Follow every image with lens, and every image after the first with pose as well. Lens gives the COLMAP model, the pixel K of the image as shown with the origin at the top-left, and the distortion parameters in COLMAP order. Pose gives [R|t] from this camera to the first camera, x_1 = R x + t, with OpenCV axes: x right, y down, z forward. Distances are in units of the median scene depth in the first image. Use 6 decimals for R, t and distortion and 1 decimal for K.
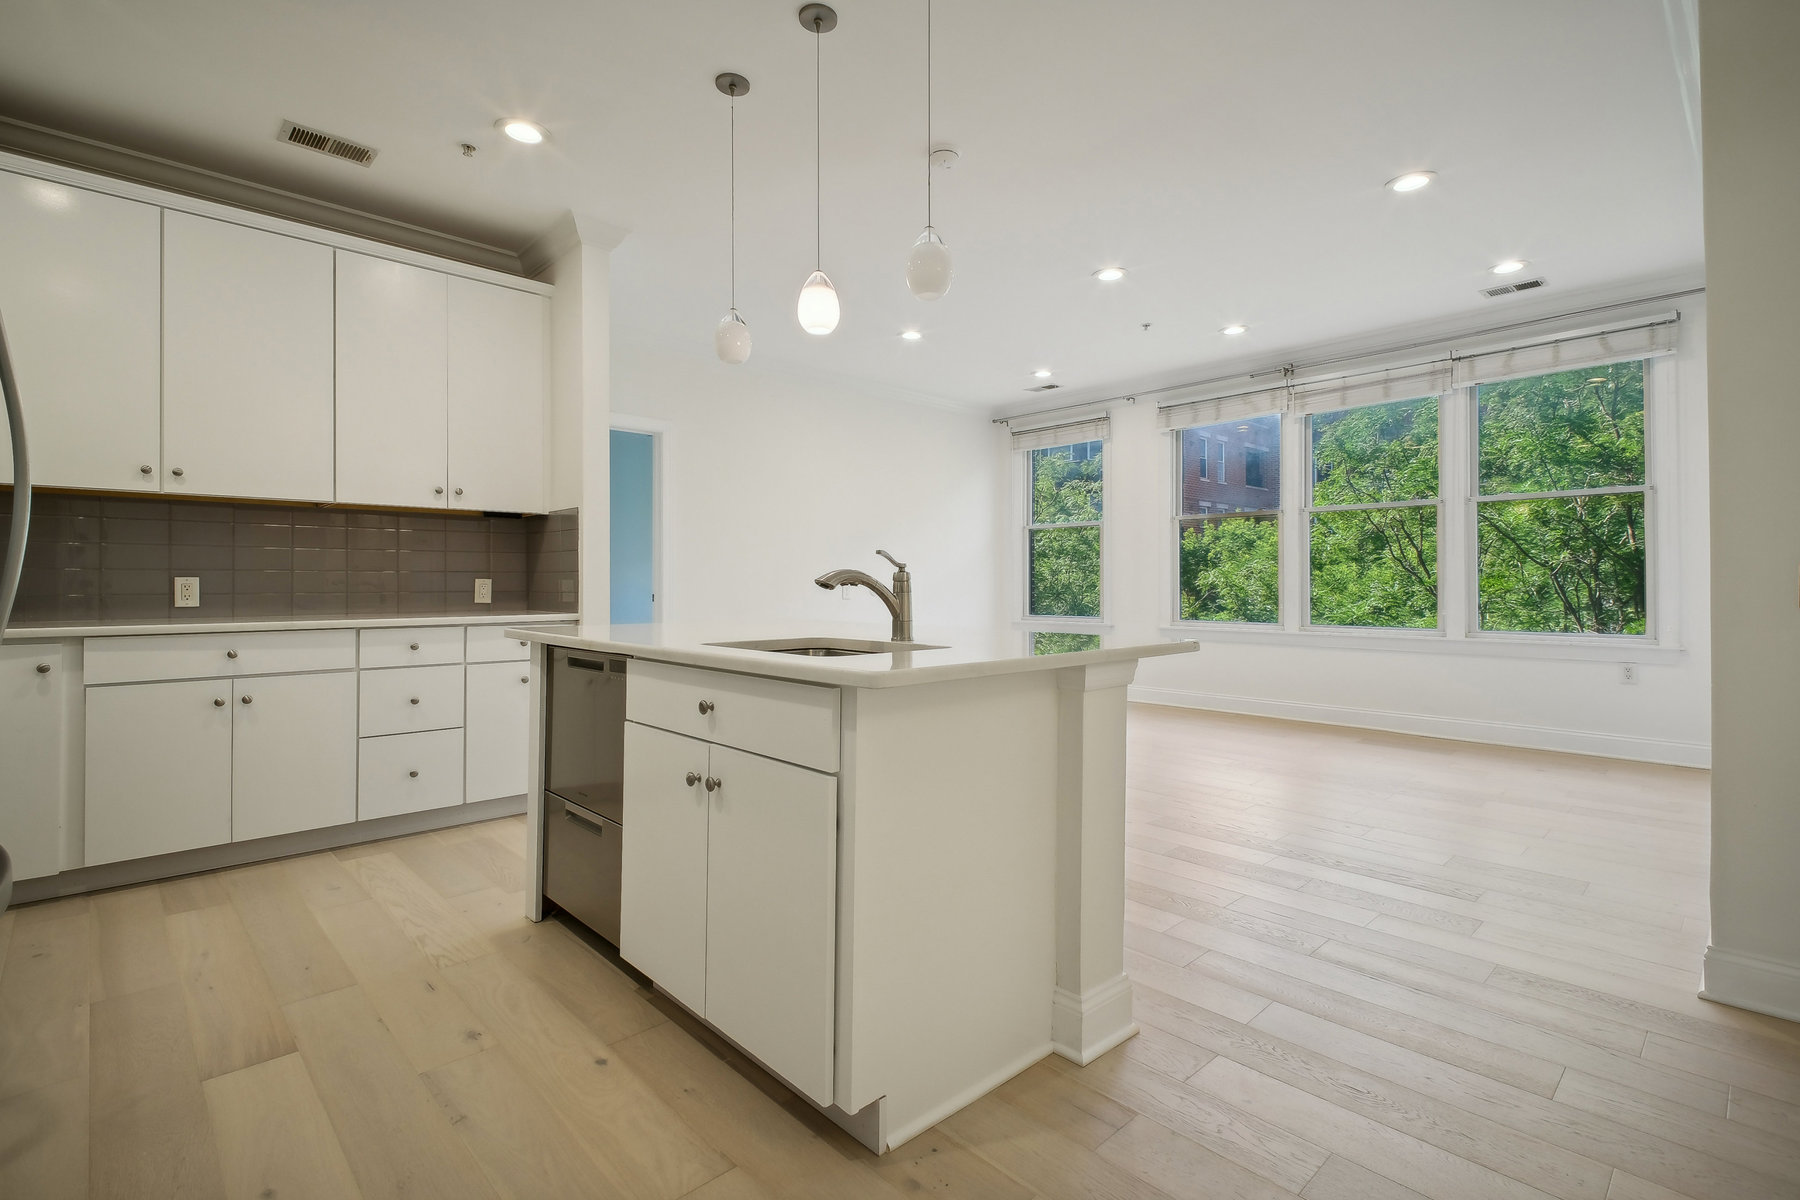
lens RADIAL K [[826.3, 0, 900.0], [0, 826.3, 600.0], [0, 0, 1]] dist [0.007558, -0.000326]
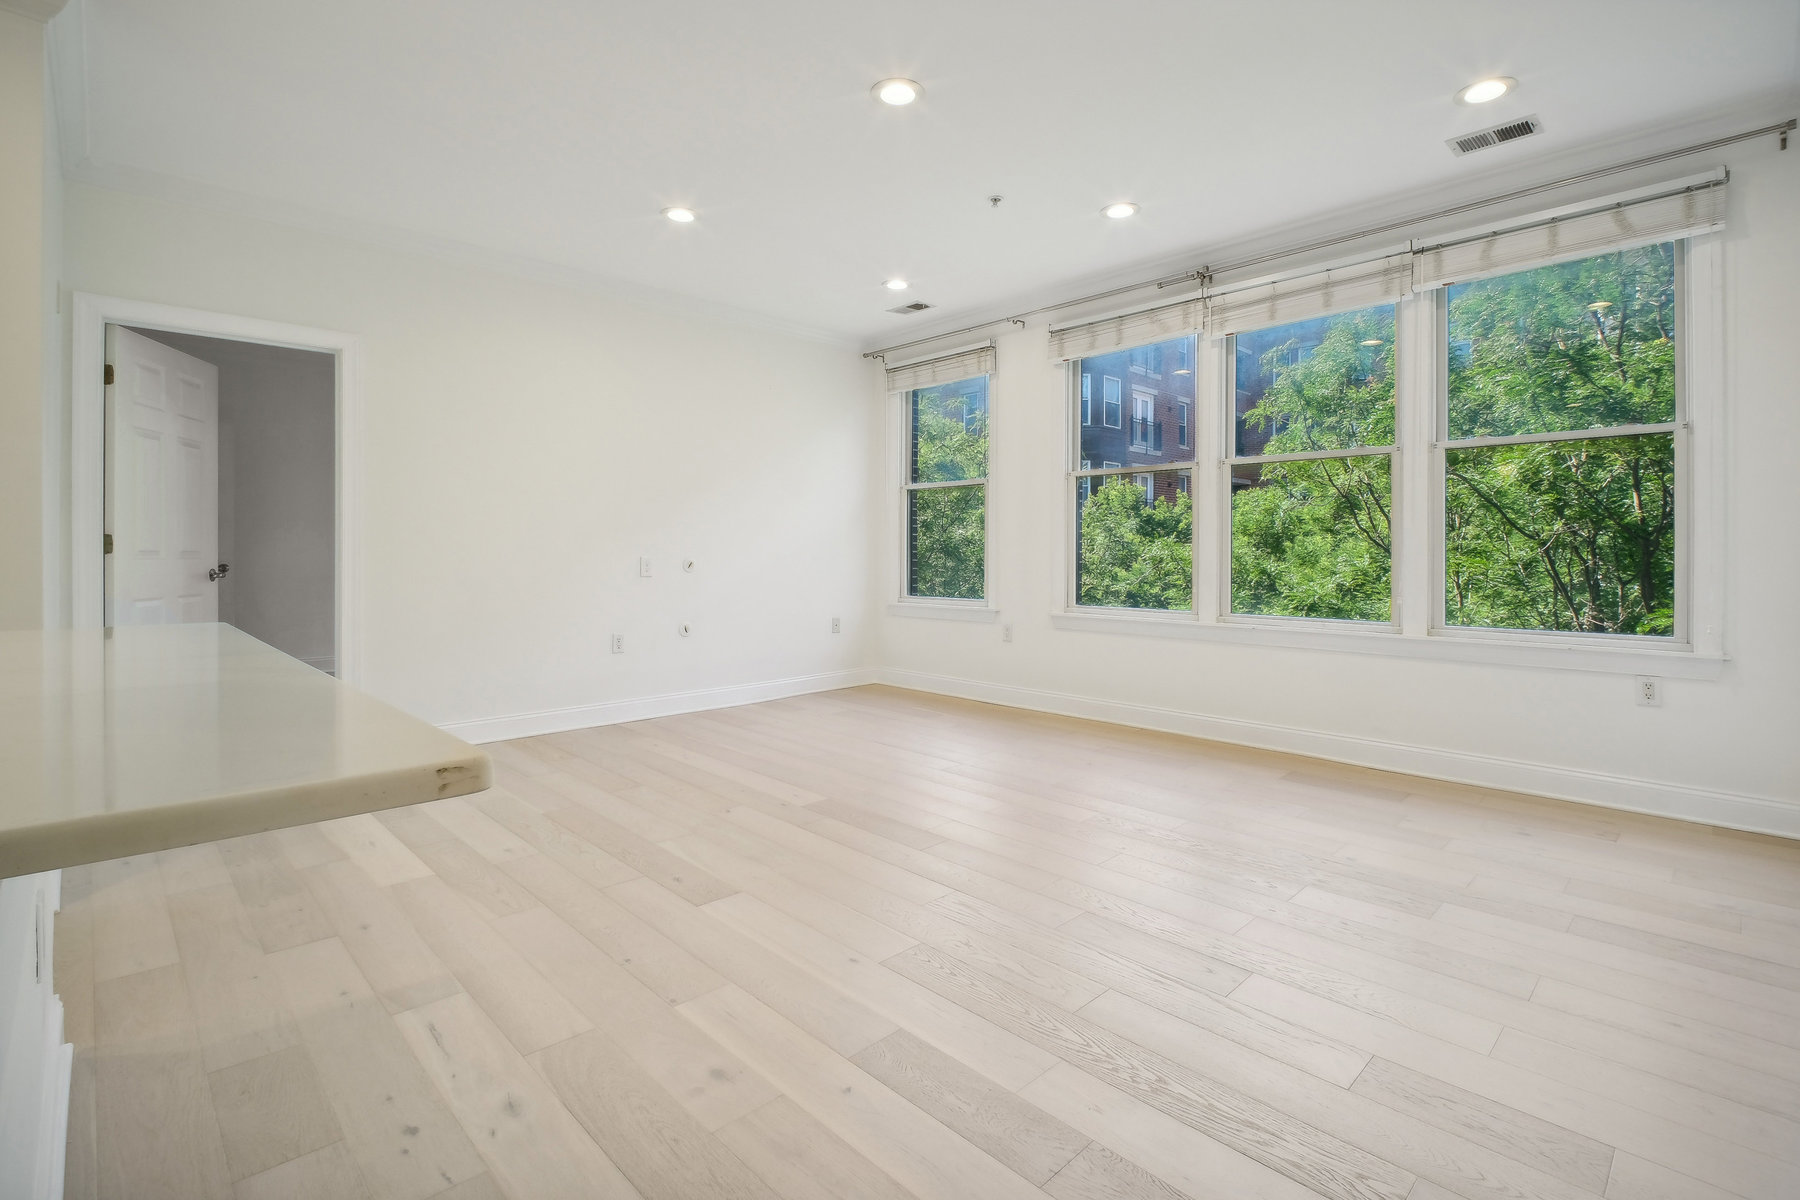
lens RADIAL K [[836.0, 0, 906.0], [0, 836.0, 580.0], [0, 0, 1]] dist [-0.004168, -0.000528]
pose [[0.999865, 0.003960, 0.015924, 0.185574], [-0.004142, 0.999926, 0.011443, -0.008554], [-0.015878, -0.011507, 0.999808, 0.240220]]
